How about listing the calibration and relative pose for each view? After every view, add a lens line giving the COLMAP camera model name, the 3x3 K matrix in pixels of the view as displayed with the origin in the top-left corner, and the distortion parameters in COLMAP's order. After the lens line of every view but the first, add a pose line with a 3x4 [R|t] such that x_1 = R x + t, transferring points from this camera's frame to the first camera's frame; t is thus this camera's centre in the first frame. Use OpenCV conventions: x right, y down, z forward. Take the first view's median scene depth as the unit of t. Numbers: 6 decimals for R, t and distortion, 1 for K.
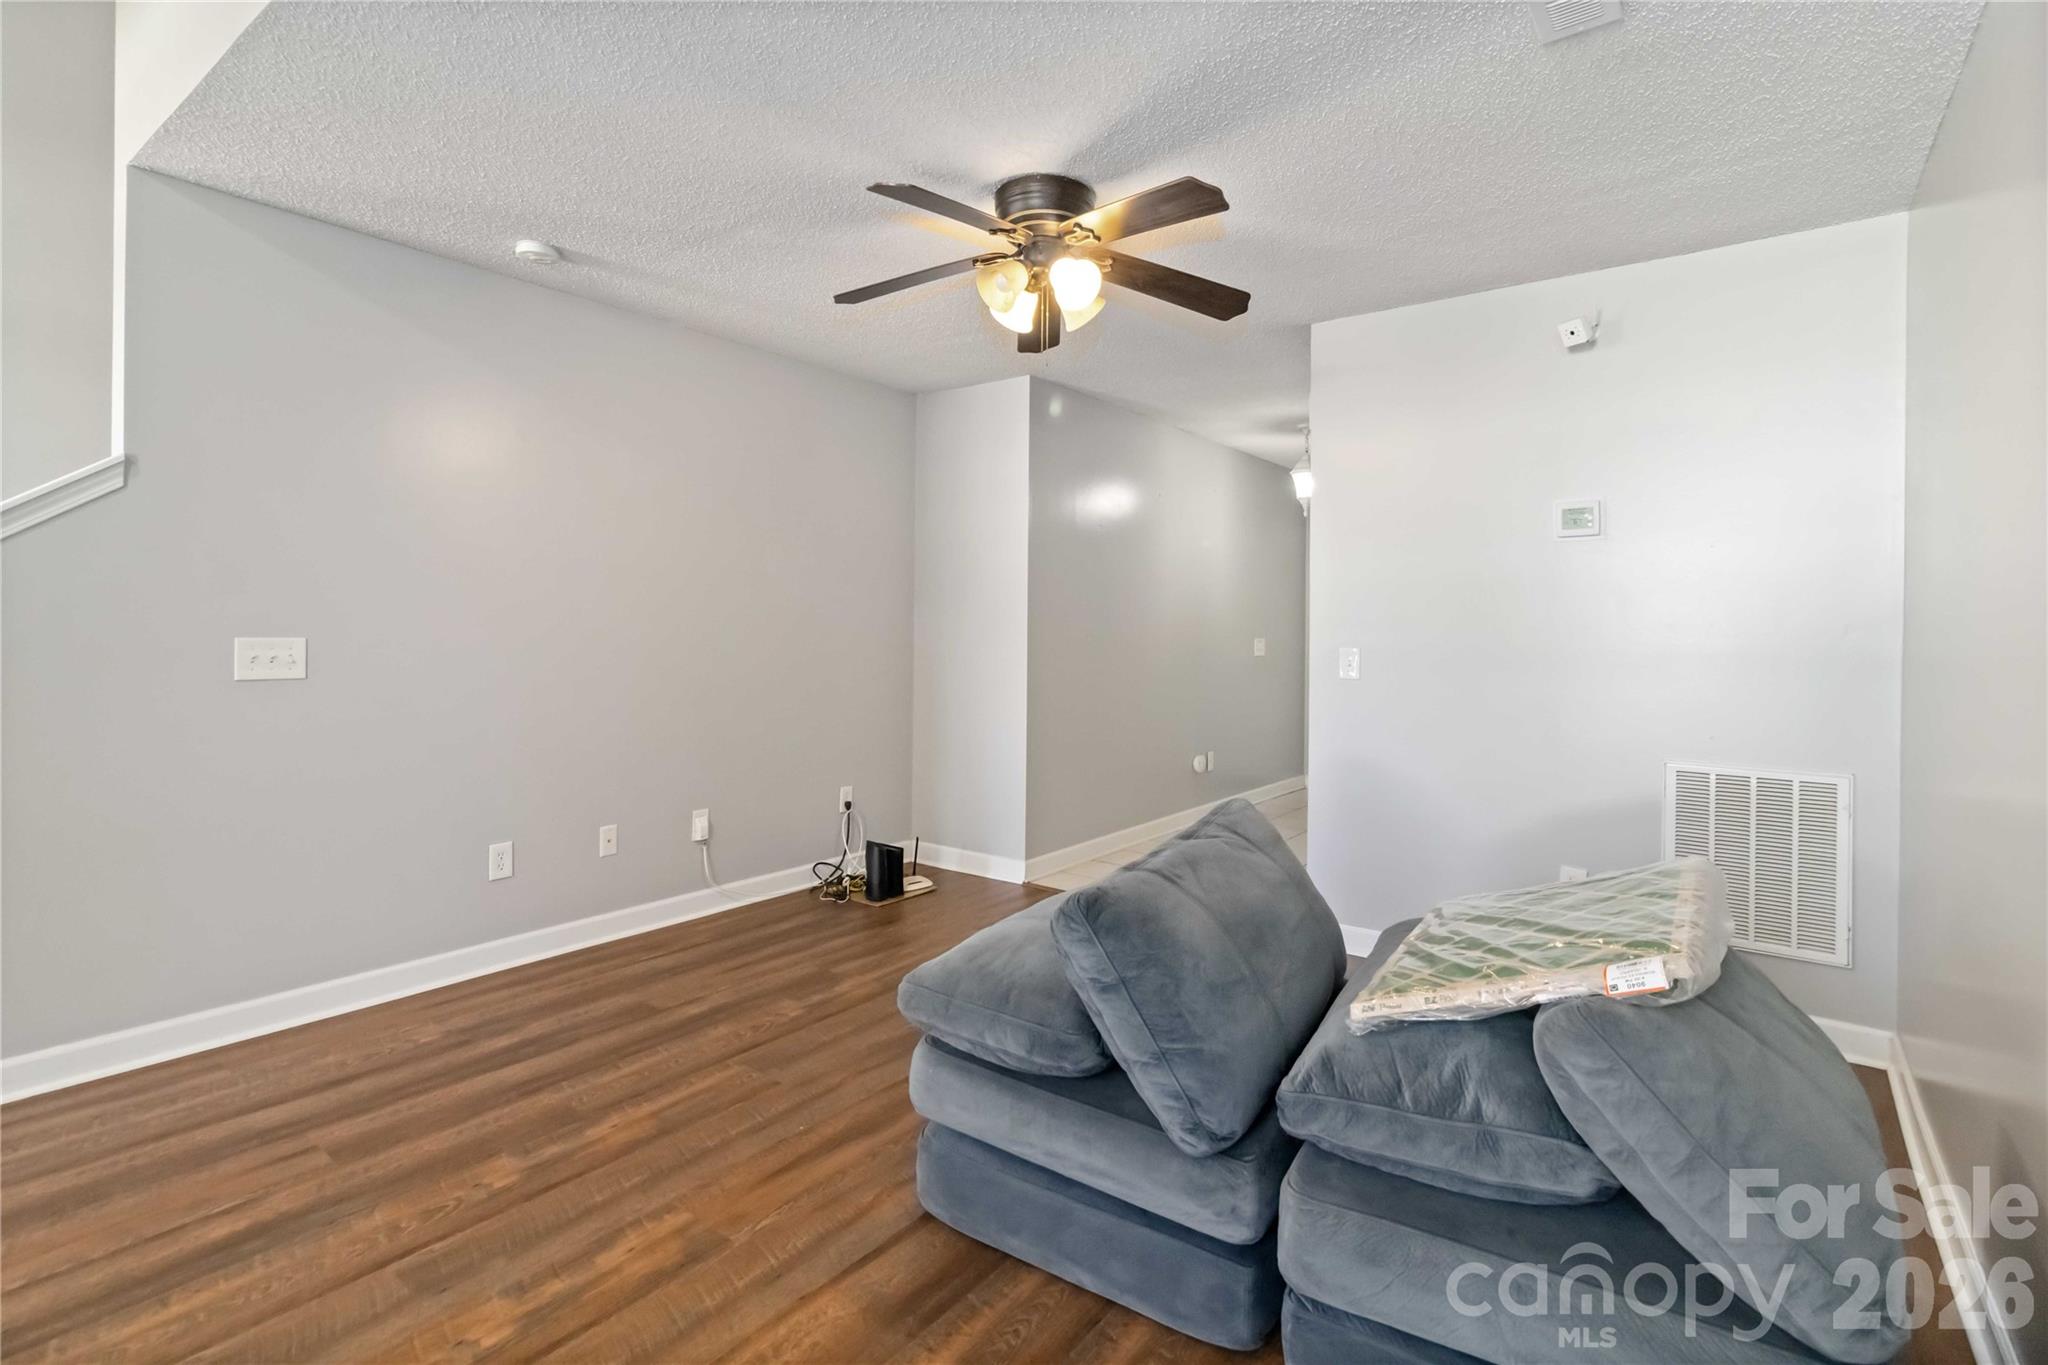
lens RADIAL K [[960.2, 0, 1017.6], [0, 960.2, 633.6], [0, 0, 1]] dist [-0.000004, -0.000420]
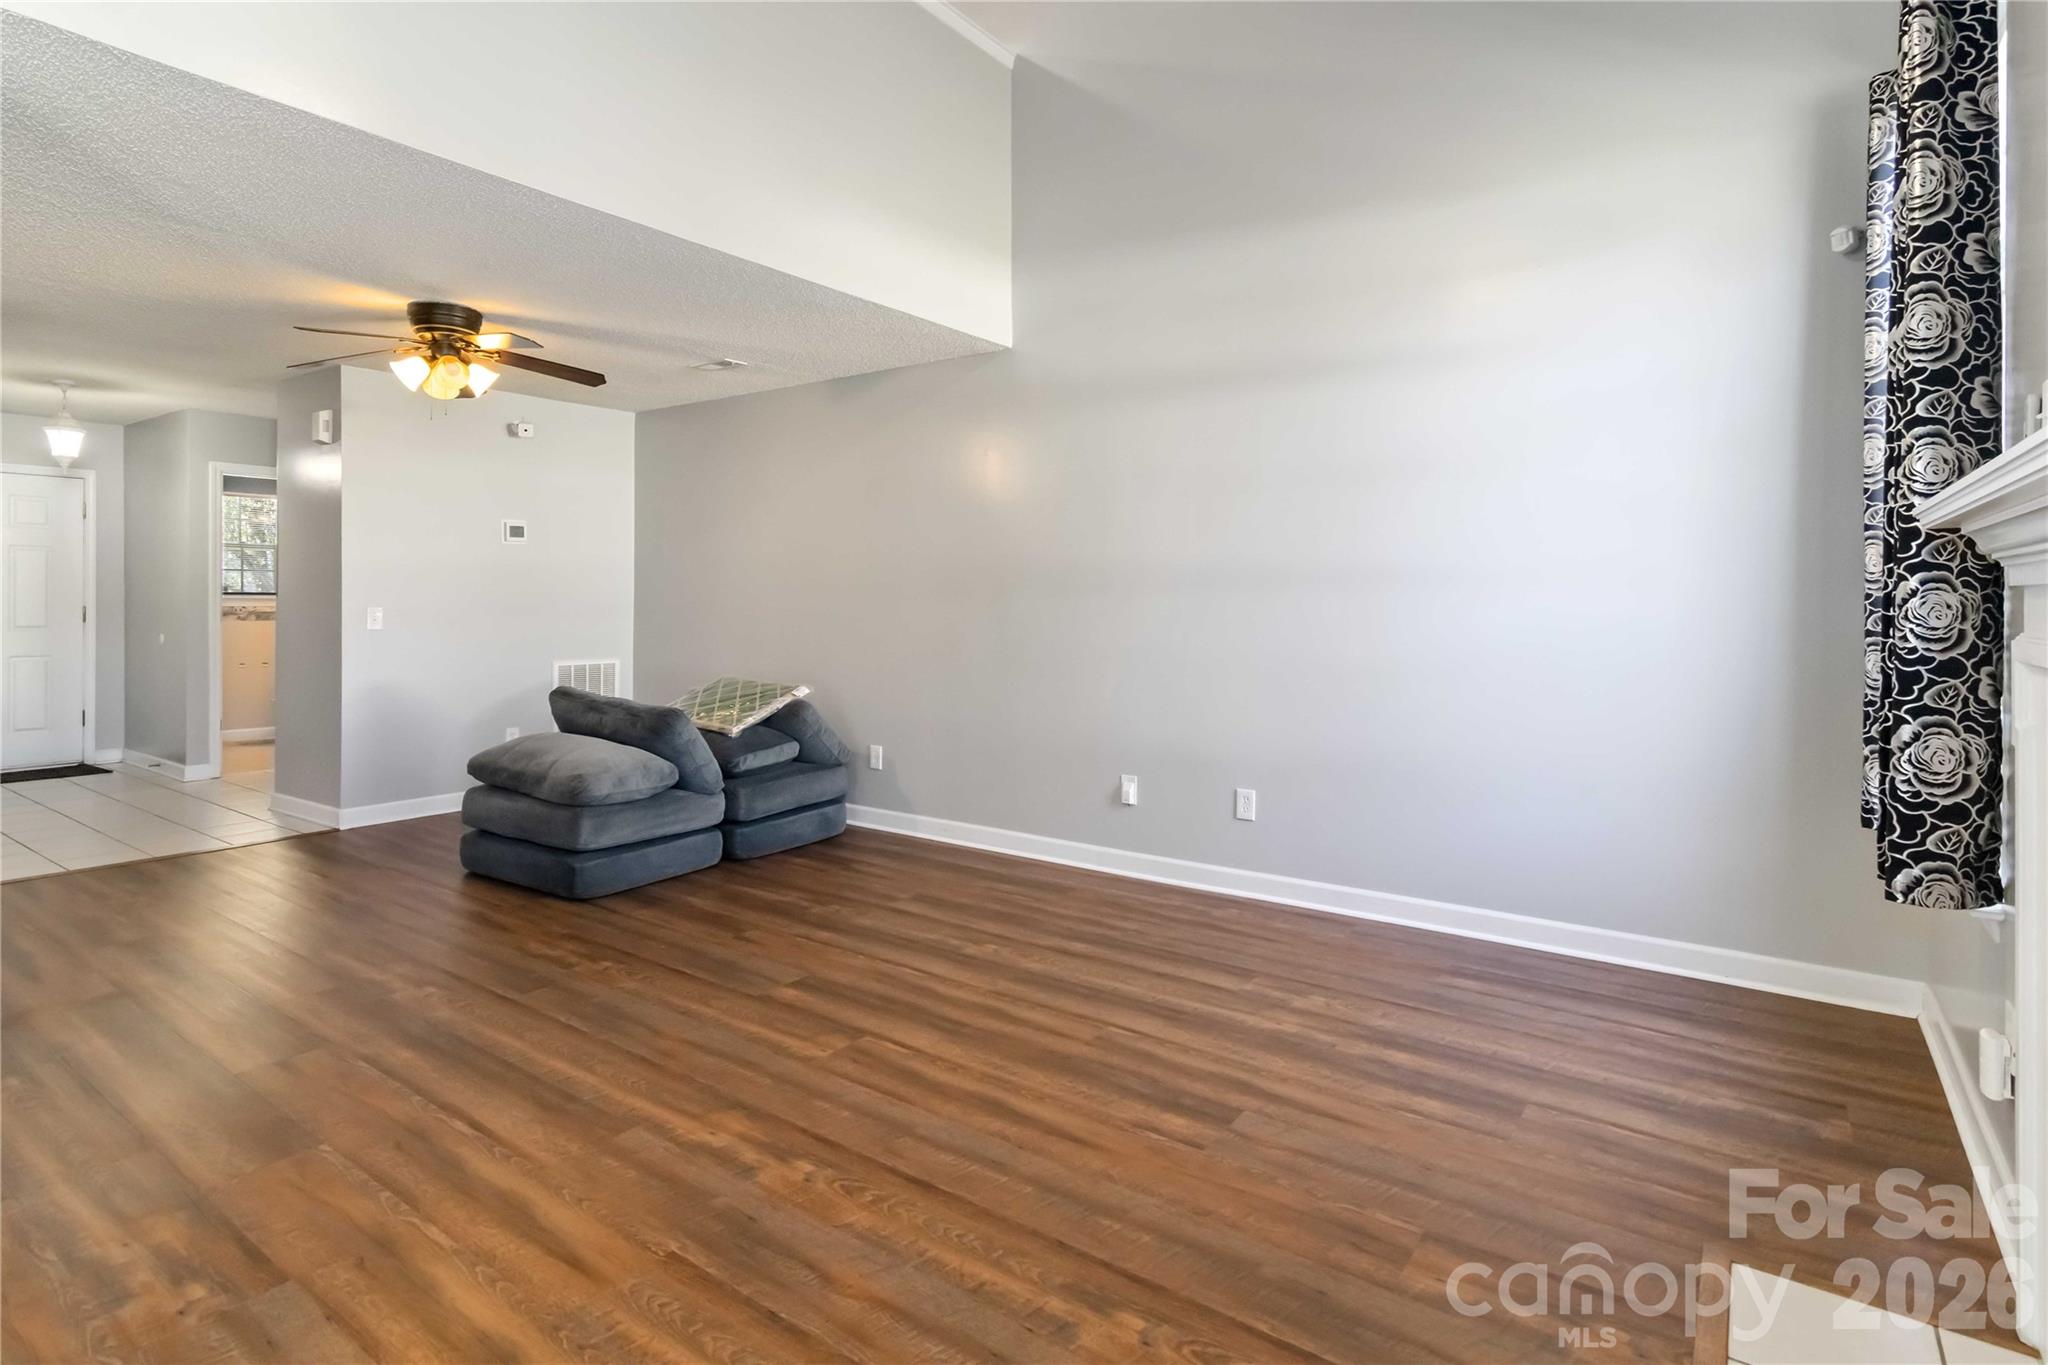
lens RADIAL K [[1041.8, 0, 1017.3], [0, 1041.8, 599.5], [0, 0, 1]] dist [0.005130, -0.000532]
pose [[-0.023687, -0.012957, 0.999635, -1.913757], [0.000155, 0.999916, 0.012964, -0.026132], [-0.999719, 0.000462, -0.023683, 0.153602]]
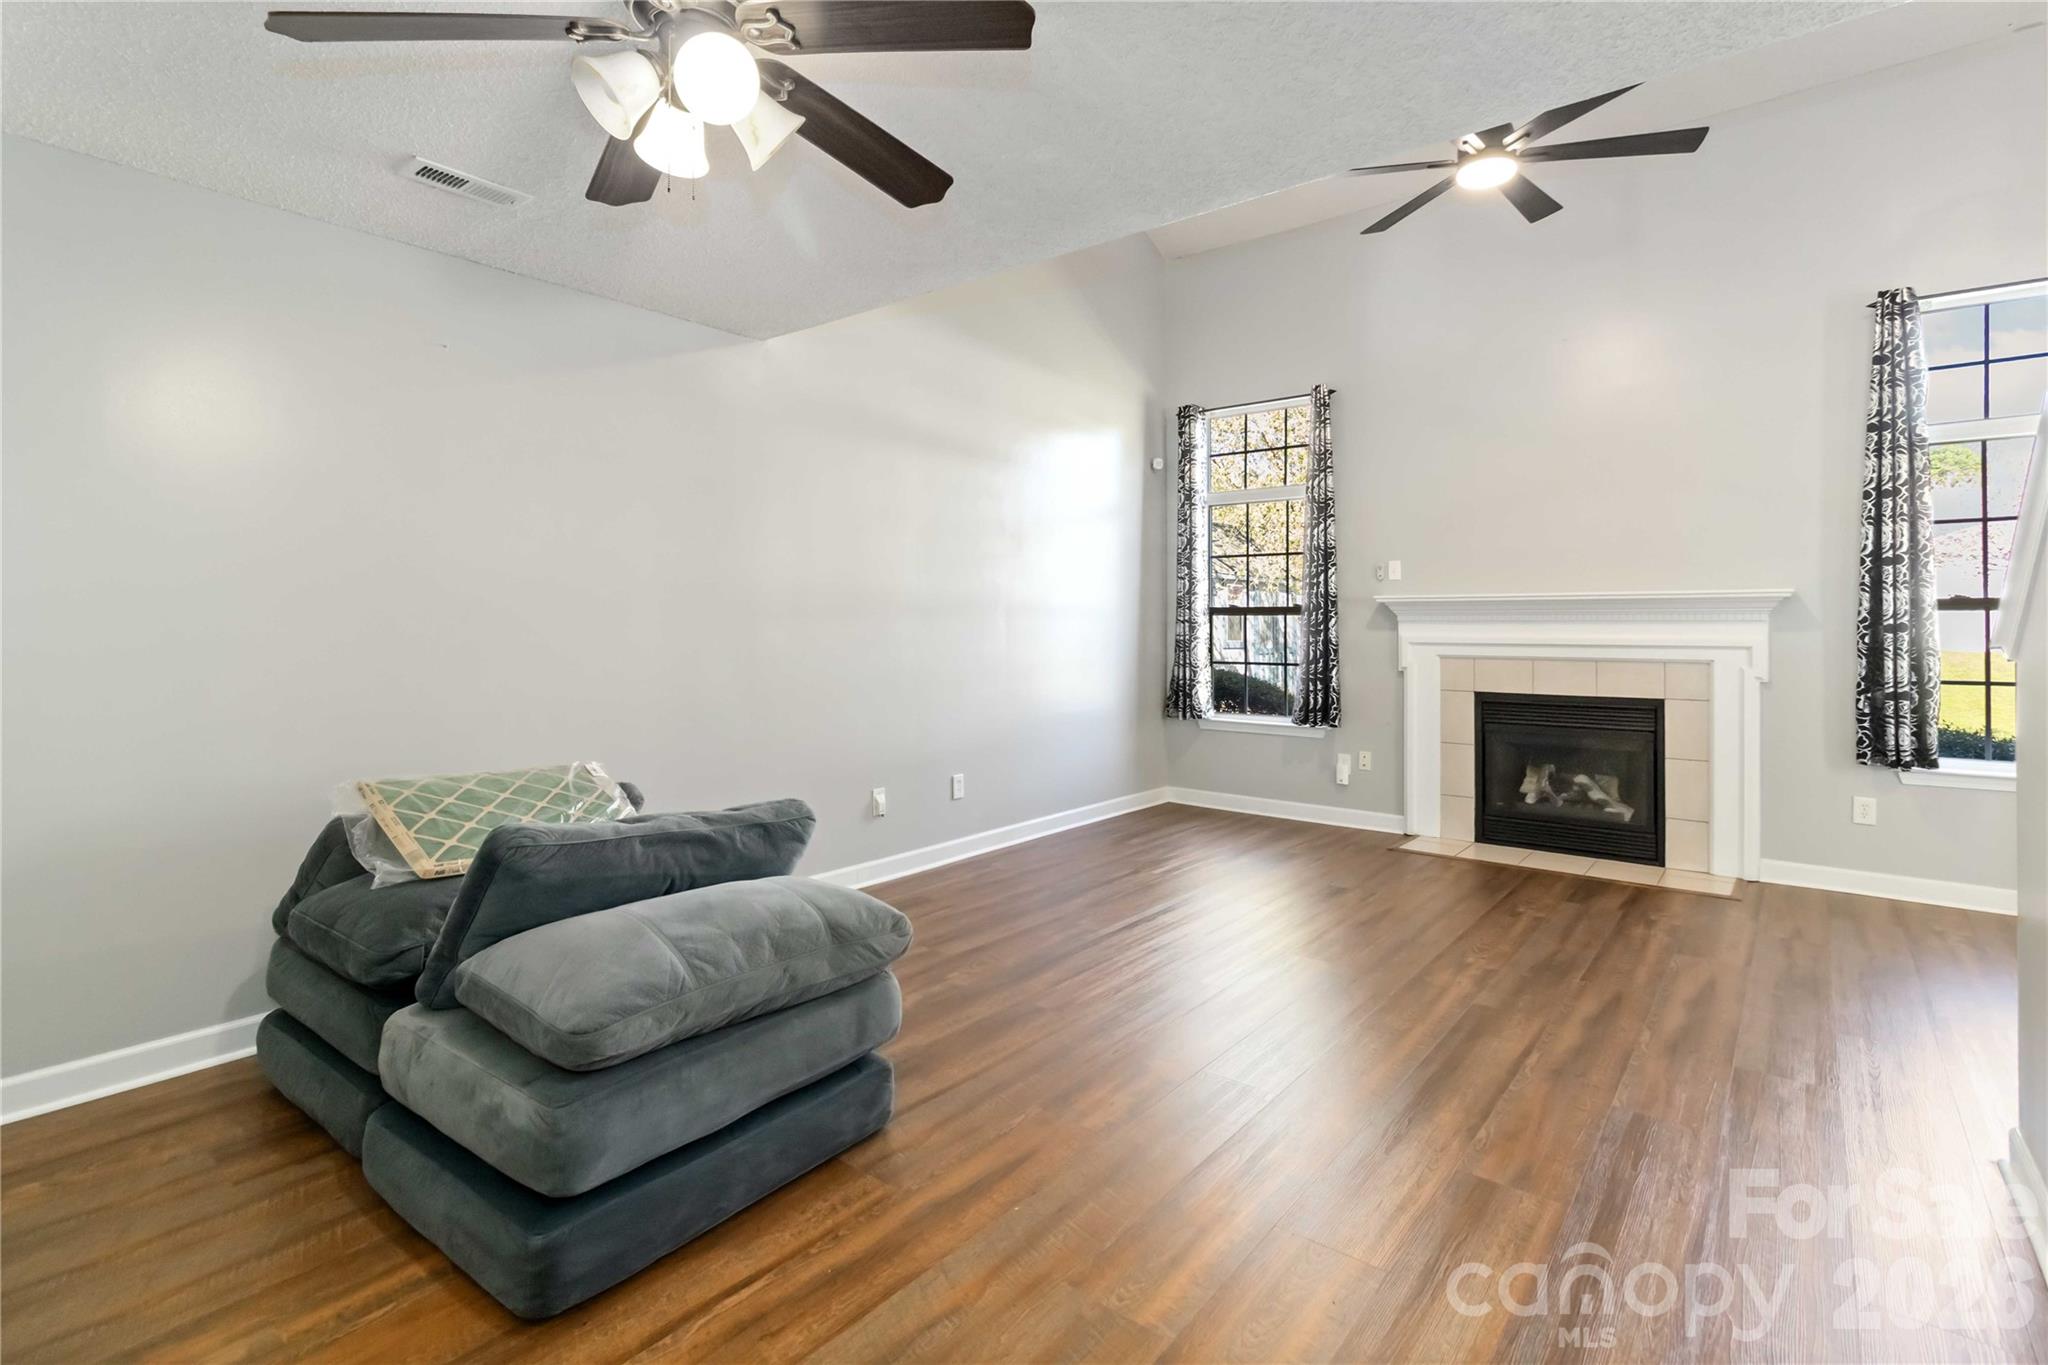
lens RADIAL K [[960.2, 0, 1025.0], [0, 960.2, 623.1], [0, 0, 1]] dist [-0.000004, -0.000420]
pose [[-0.999499, -0.013620, 0.028566, -0.254212], [-0.013496, 0.999899, 0.004501, -0.018267], [-0.028624, 0.004113, -0.999582, 1.892934]]
